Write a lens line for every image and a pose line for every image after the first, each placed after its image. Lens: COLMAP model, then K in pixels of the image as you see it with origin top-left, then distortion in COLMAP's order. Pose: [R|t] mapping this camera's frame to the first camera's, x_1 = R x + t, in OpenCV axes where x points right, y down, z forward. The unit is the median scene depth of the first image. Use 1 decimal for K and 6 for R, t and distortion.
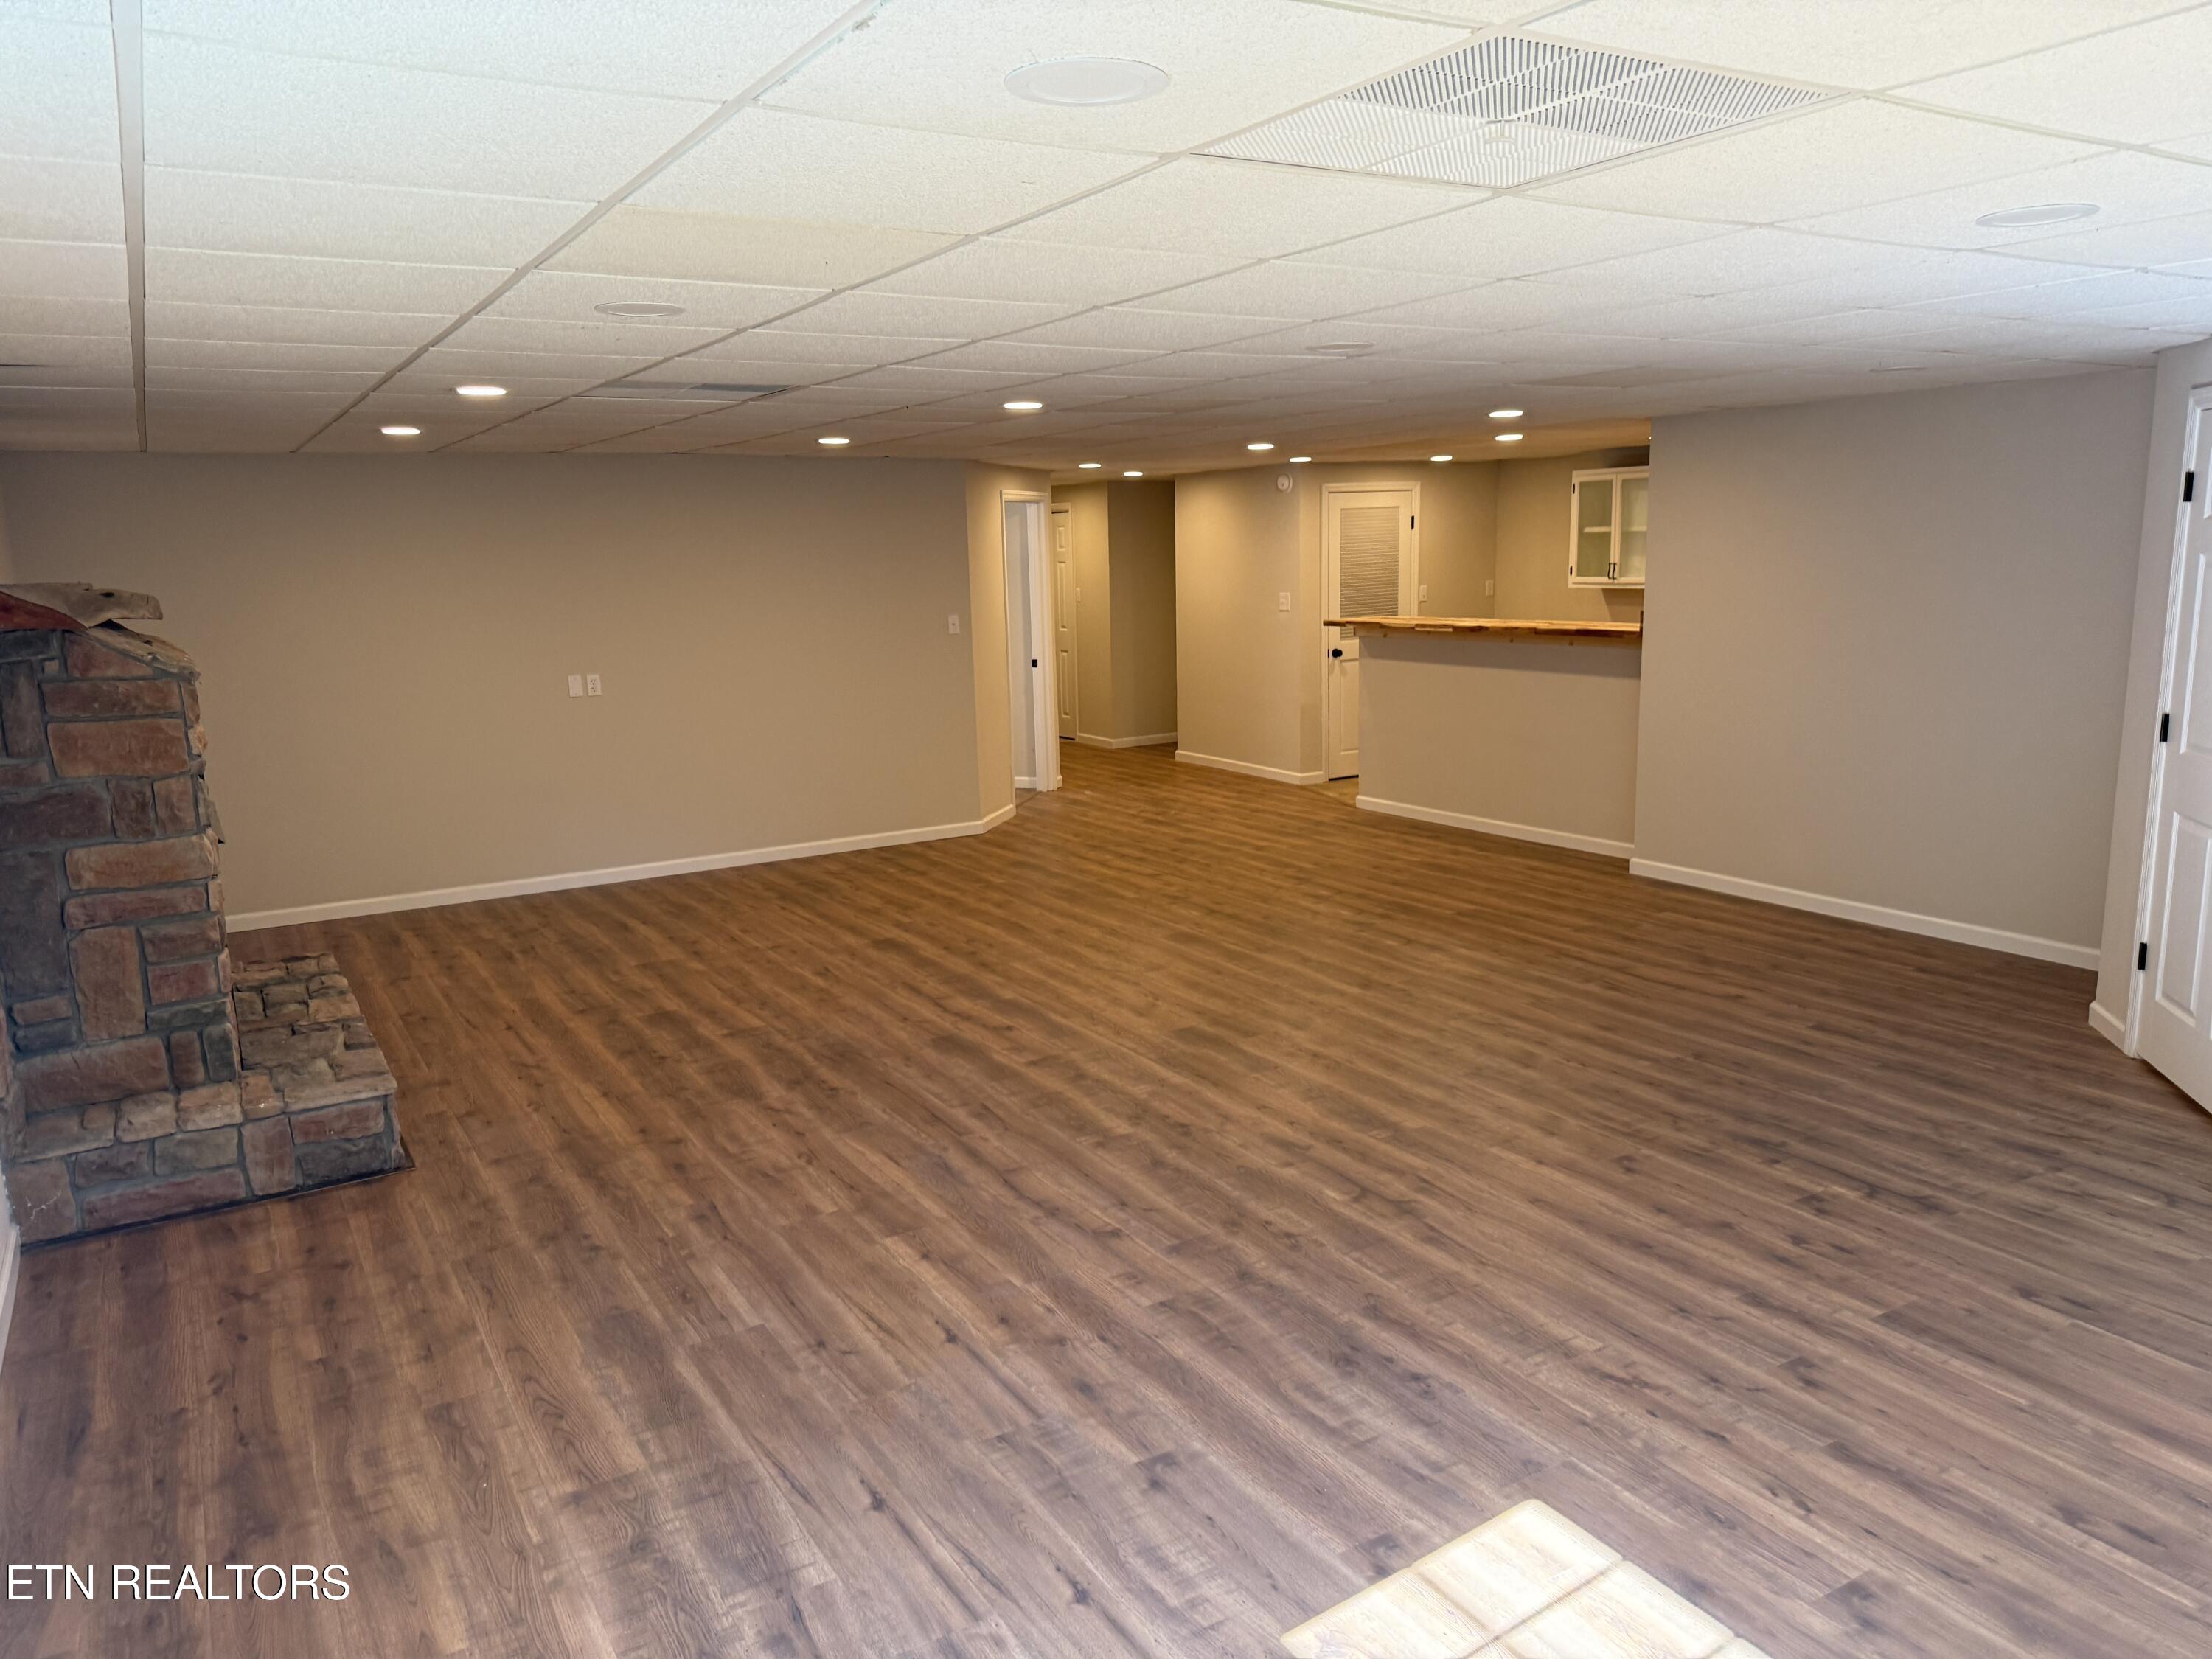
lens RADIAL K [[1559.7, 0, 1106.0], [0, 1559.7, 829.5], [0, 0, 1]] dist [0.095974, -0.136470]
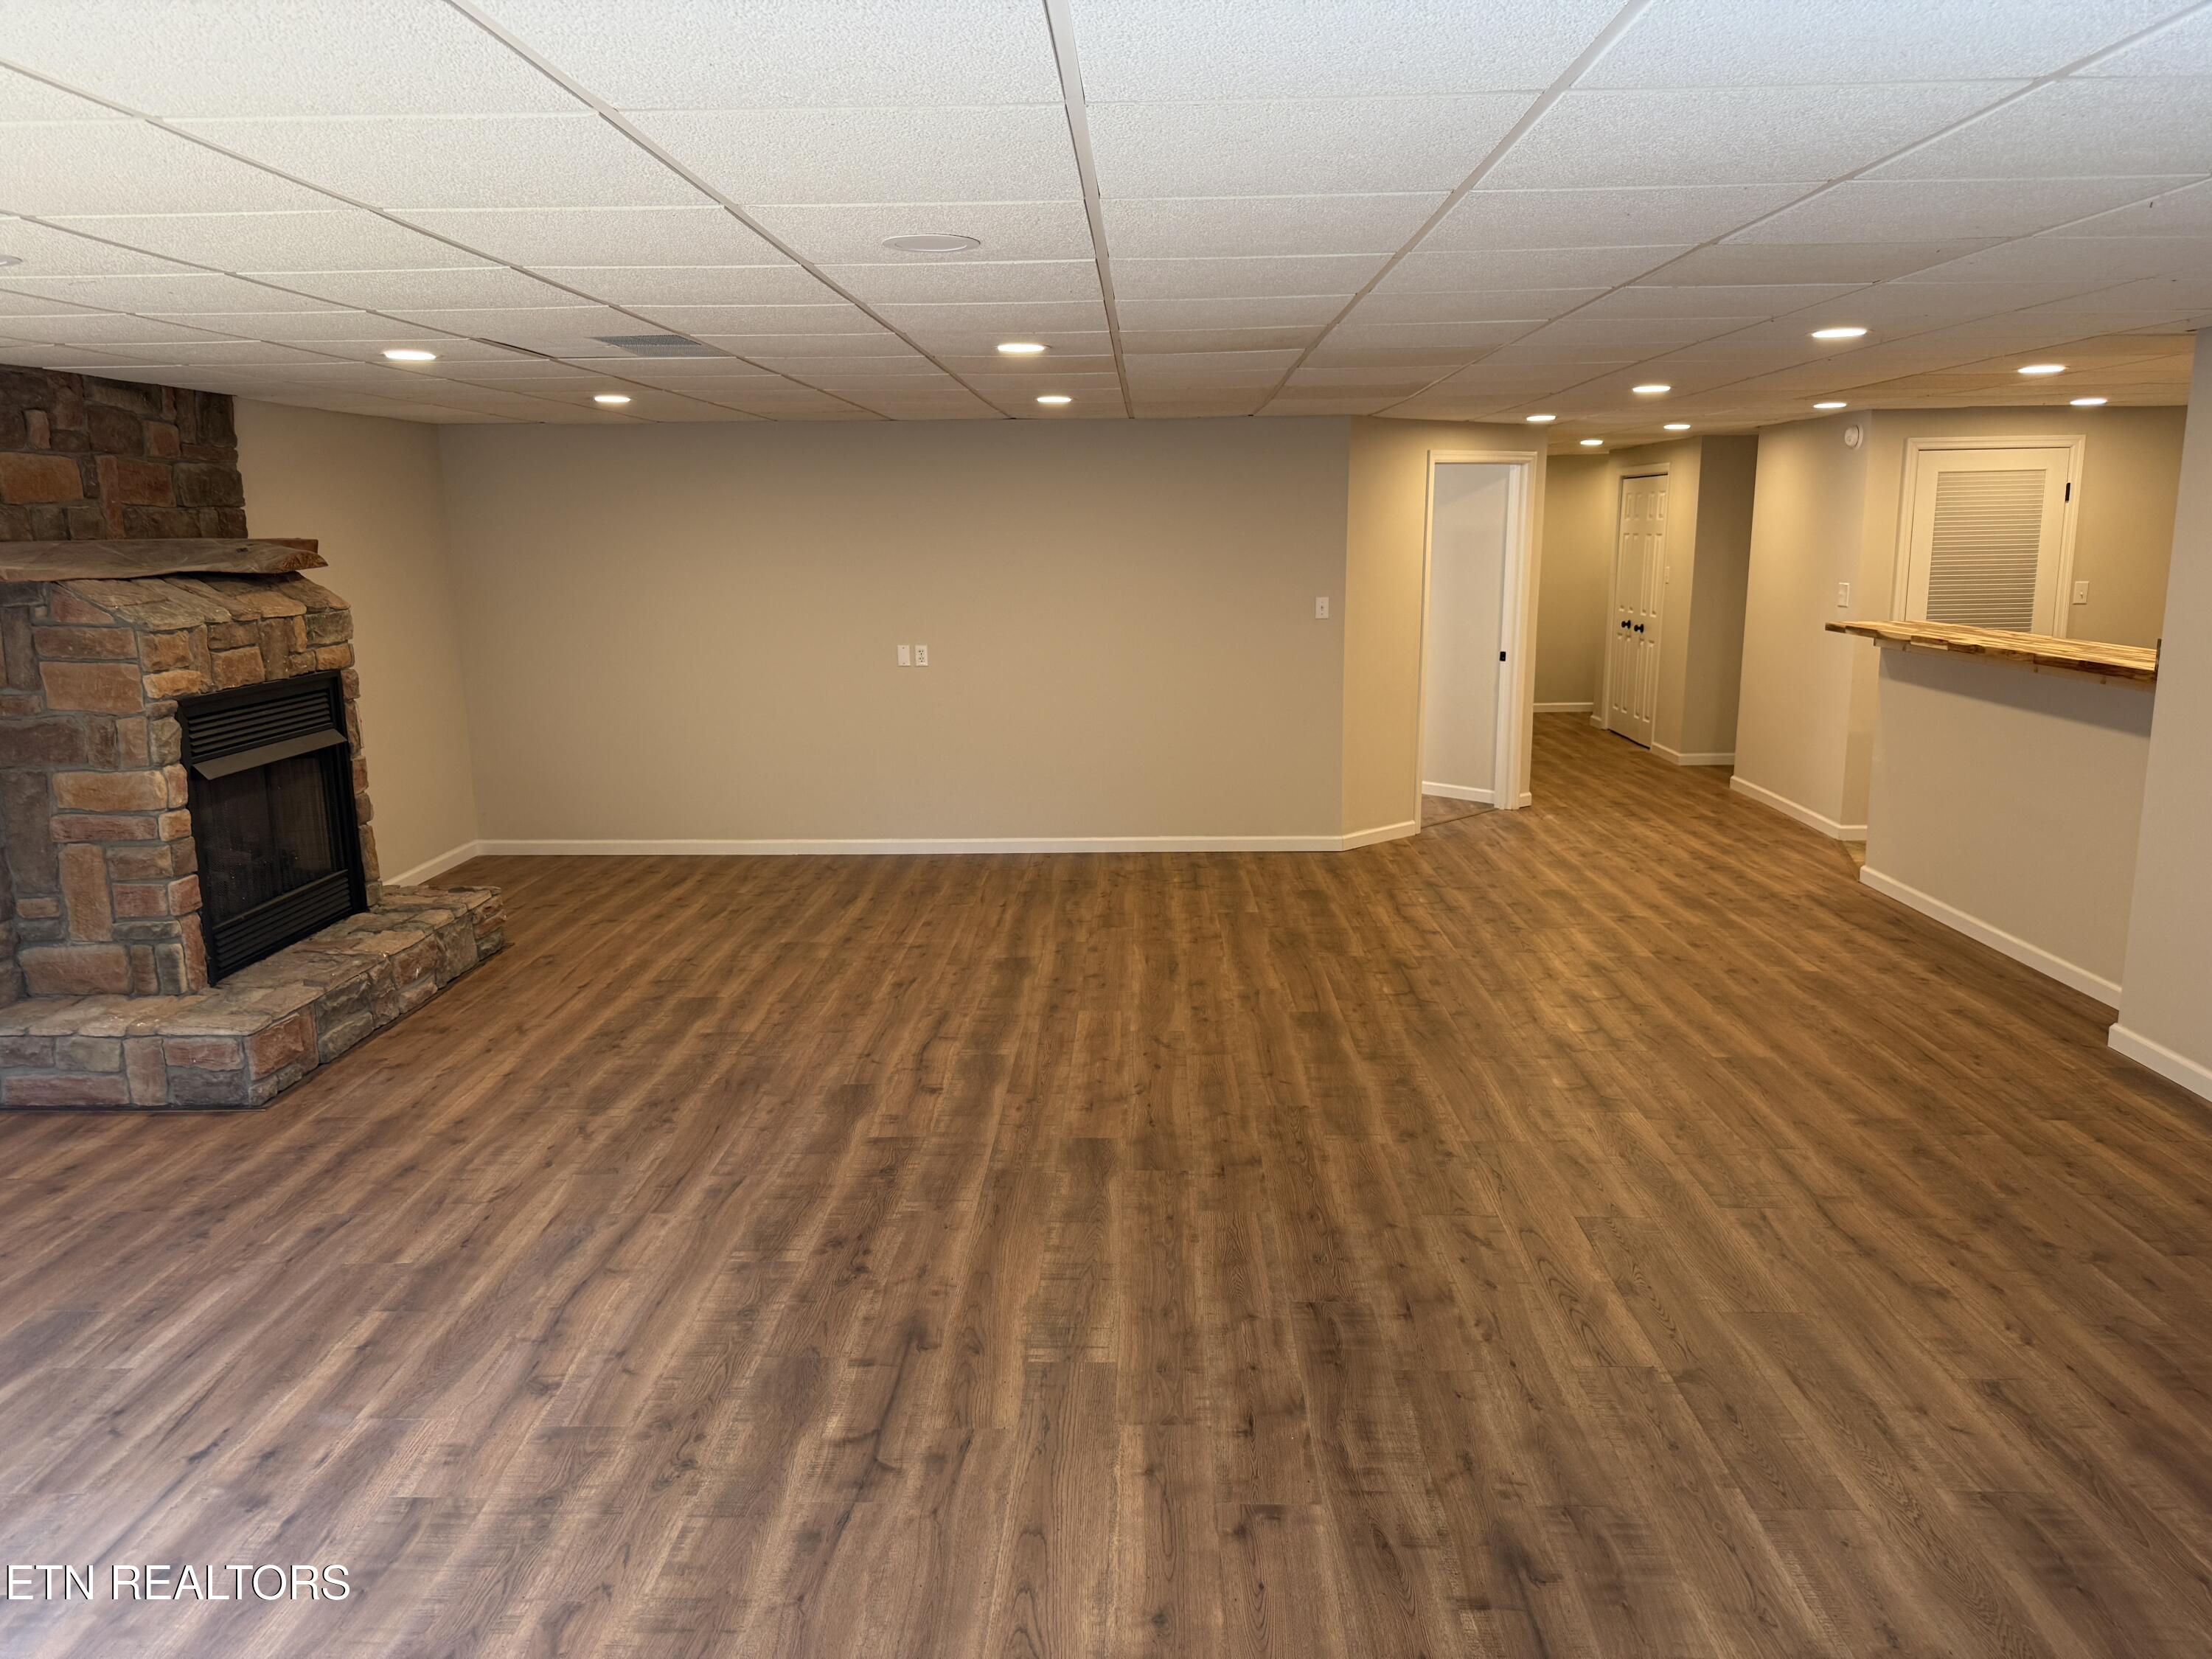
lens RADIAL K [[1559.7, 0, 1106.0], [0, 1559.7, 829.5], [0, 0, 1]] dist [0.095974, -0.136470]
pose [[0.840525, 0.123474, -0.527515, 0.561459], [-0.111132, 0.992272, 0.055184, -0.089126], [0.530252, 0.012240, 0.847752, 0.411274]]
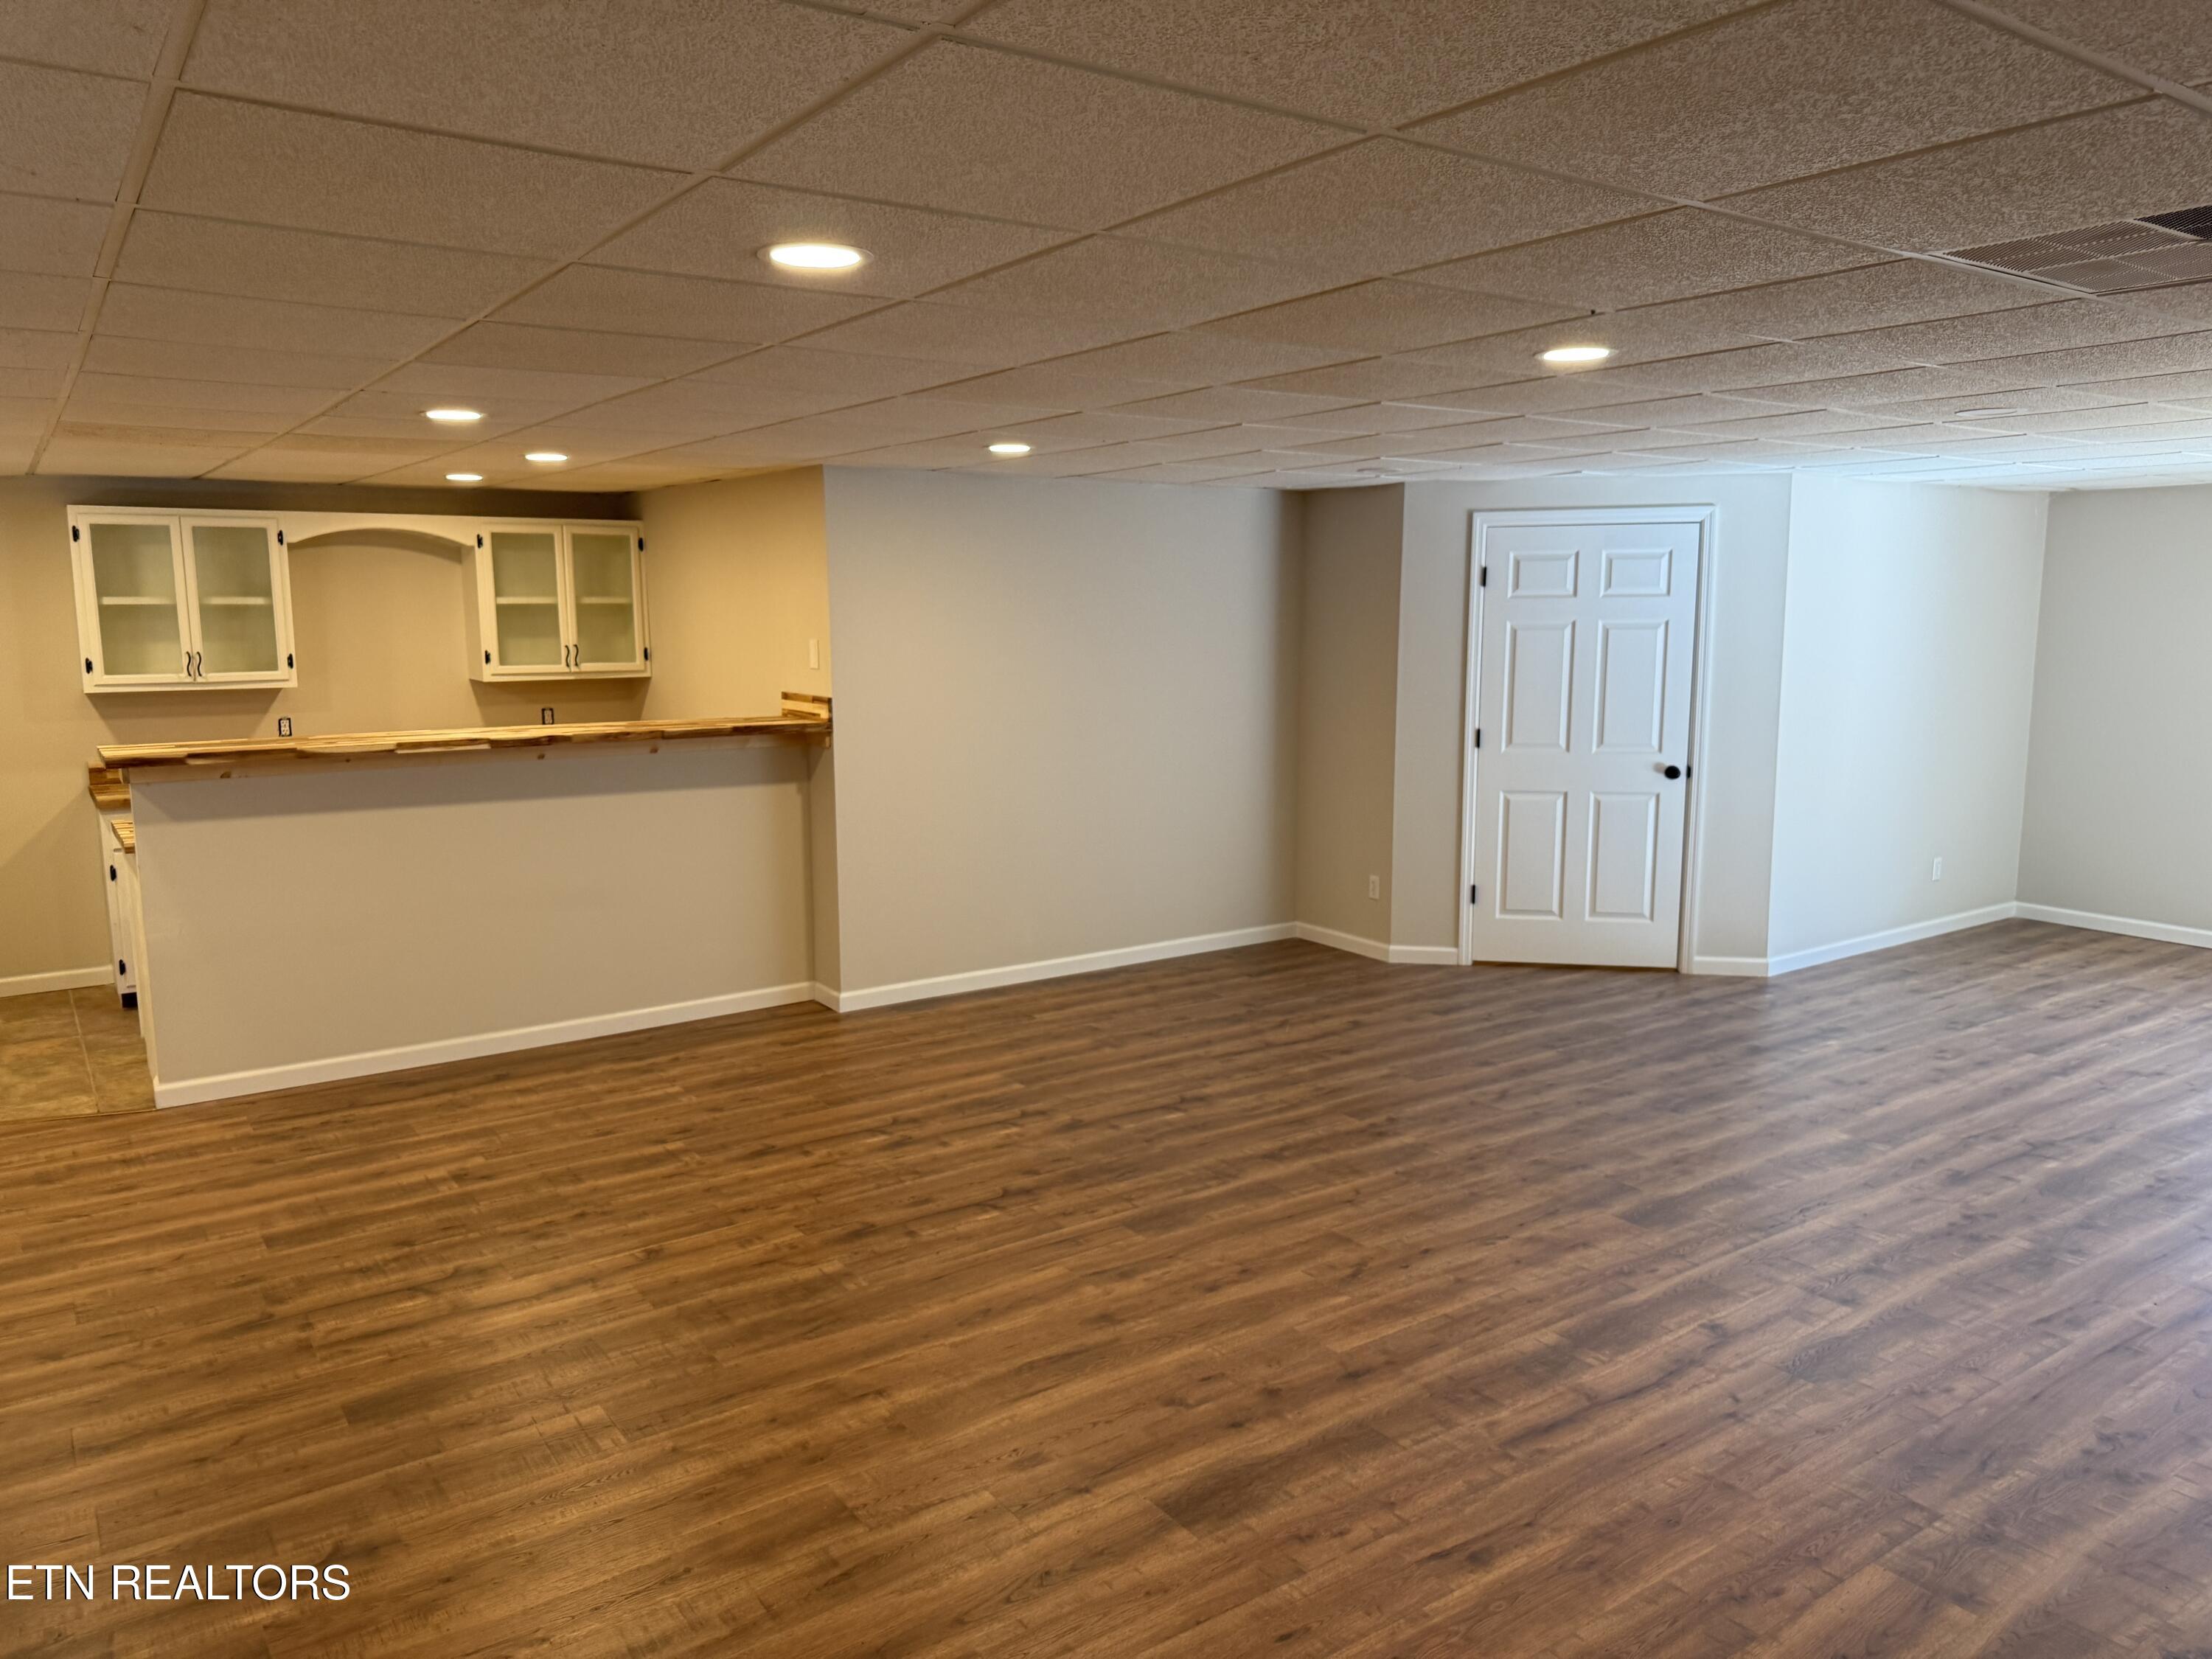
lens RADIAL K [[1524.5, 0, 1106.0], [0, 1524.5, 829.5], [0, 0, 1]] dist [0.023933, -0.053454]
pose [[-0.058995, -0.117103, 0.991366, -0.810929], [0.186144, 0.974387, 0.126175, -0.248190], [-0.980750, 0.191980, -0.035686, 1.541752]]
